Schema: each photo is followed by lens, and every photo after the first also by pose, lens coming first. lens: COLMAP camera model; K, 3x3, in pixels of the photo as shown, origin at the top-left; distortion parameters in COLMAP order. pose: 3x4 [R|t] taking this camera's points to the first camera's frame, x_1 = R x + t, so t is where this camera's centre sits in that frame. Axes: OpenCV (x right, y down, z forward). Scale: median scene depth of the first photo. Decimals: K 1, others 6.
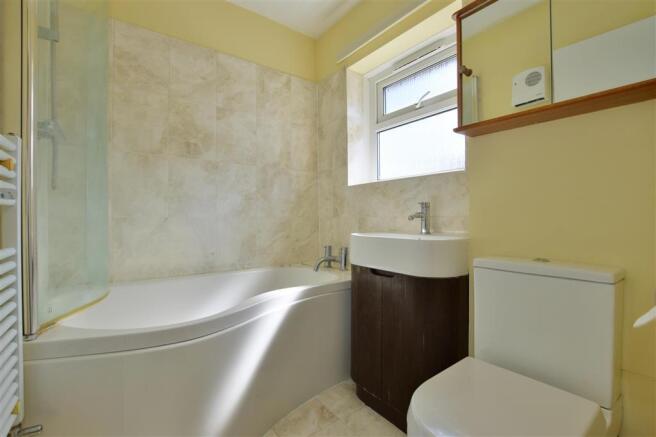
lens RADIAL K [[282.5, 0, 328.0], [0, 282.5, 218.5], [0, 0, 1]] dist [-0.028688, 0.007768]
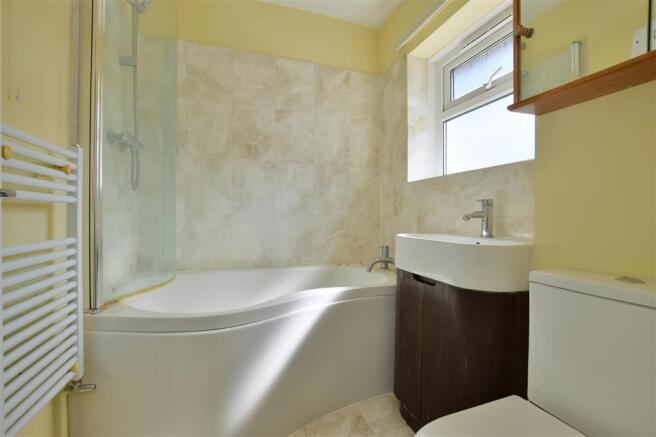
lens RADIAL K [[282.5, 0, 328.0], [0, 282.5, 218.5], [0, 0, 1]] dist [-0.028688, 0.007768]
pose [[0.957457, 0.013962, -0.288238, 0.106970], [-0.012263, 0.999895, 0.007697, -0.000745], [0.288315, -0.003834, 0.957528, 0.050816]]
